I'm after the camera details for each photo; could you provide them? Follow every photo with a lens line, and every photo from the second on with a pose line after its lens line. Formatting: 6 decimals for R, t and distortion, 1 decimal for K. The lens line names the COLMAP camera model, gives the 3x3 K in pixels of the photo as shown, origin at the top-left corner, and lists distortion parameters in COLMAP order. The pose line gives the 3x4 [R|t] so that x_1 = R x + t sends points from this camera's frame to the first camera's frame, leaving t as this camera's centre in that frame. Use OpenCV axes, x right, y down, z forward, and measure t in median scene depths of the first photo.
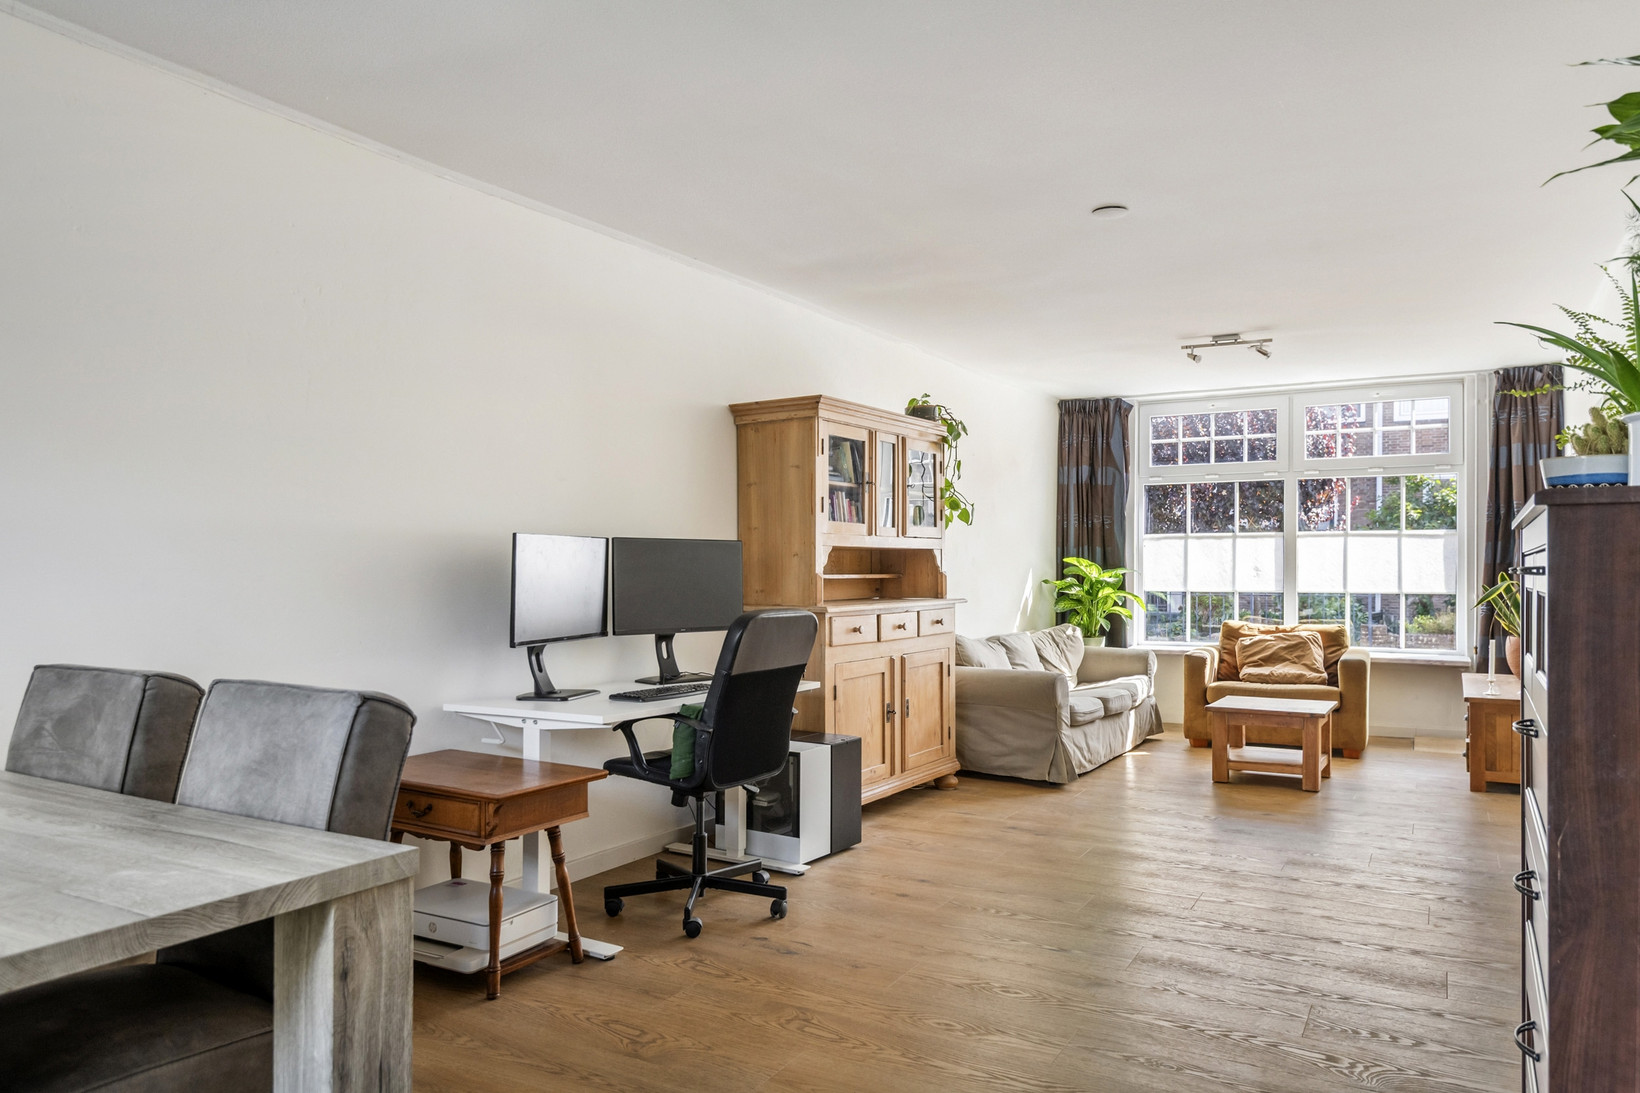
lens RADIAL K [[1064.9, 0, 831.7], [0, 1064.9, 541.7], [0, 0, 1]] dist [0.020620, -0.015981]
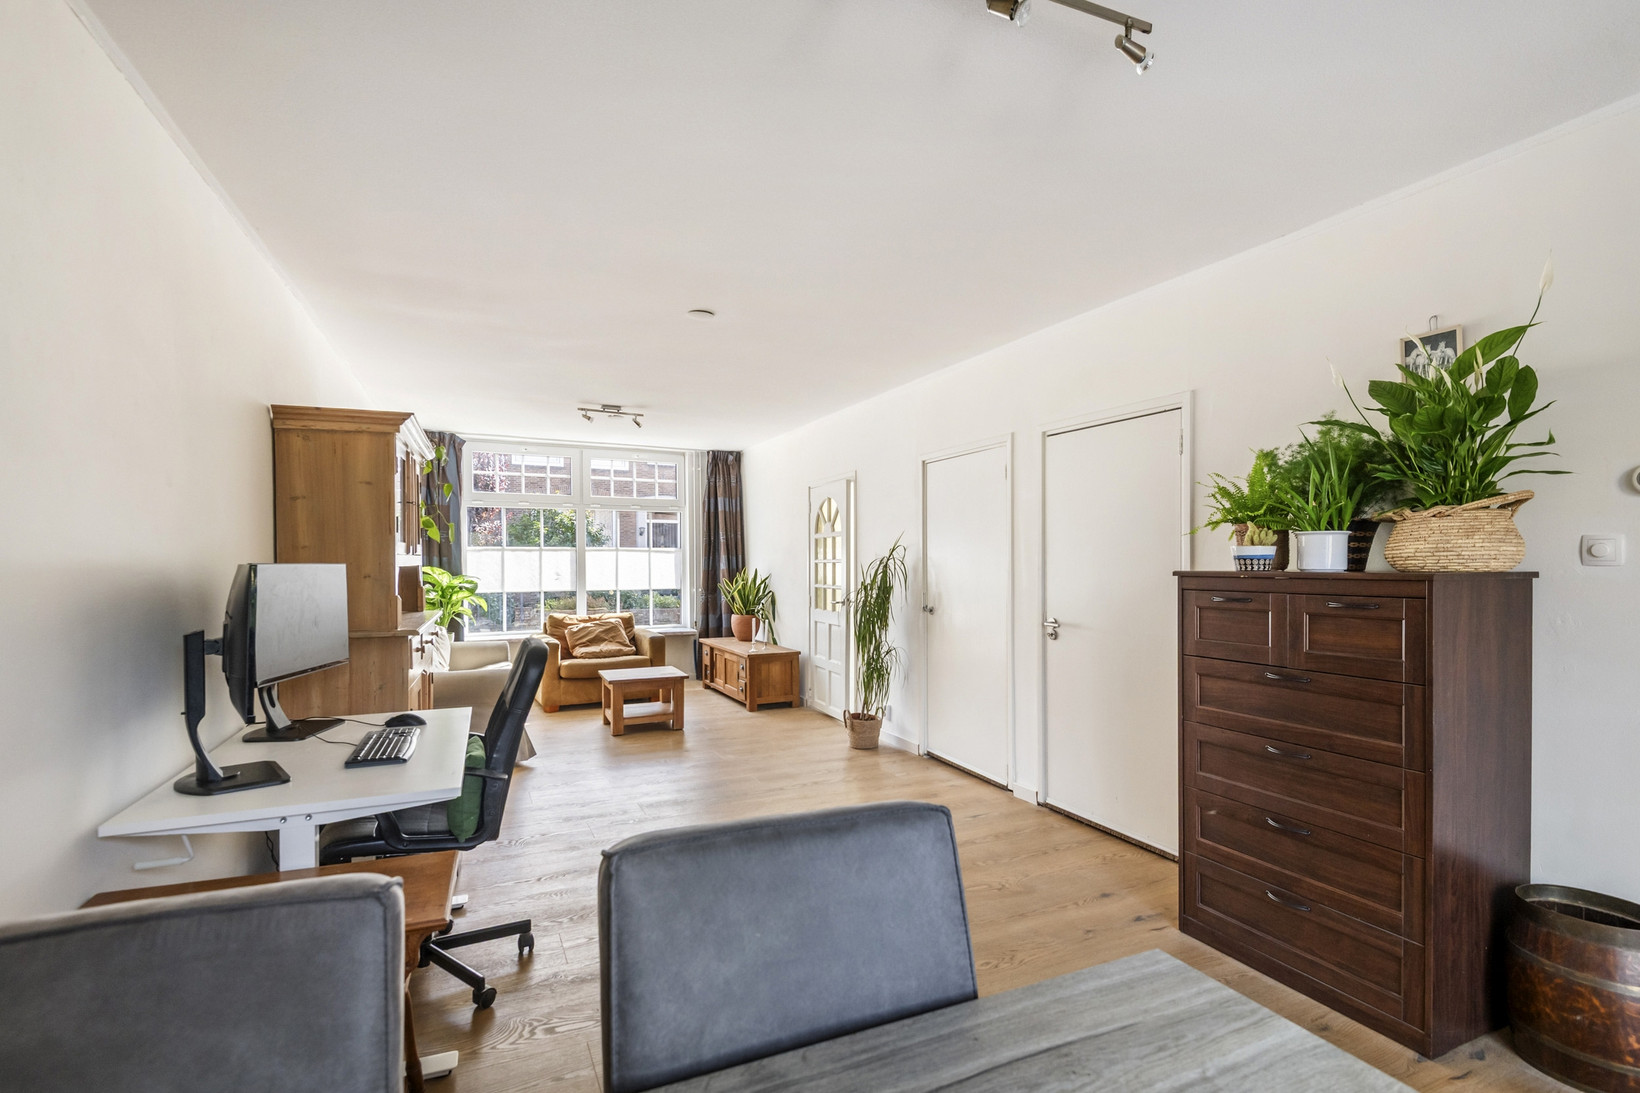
lens RADIAL K [[778.6, 0, 804.5], [0, 778.6, 548.7], [0, 0, 1]] dist [0.010037, -0.000869]
pose [[0.576683, 0.012214, 0.816877, -0.310526], [-0.019713, 0.999805, -0.001033, -0.015876], [-0.816730, -0.015508, 0.576811, 0.234358]]
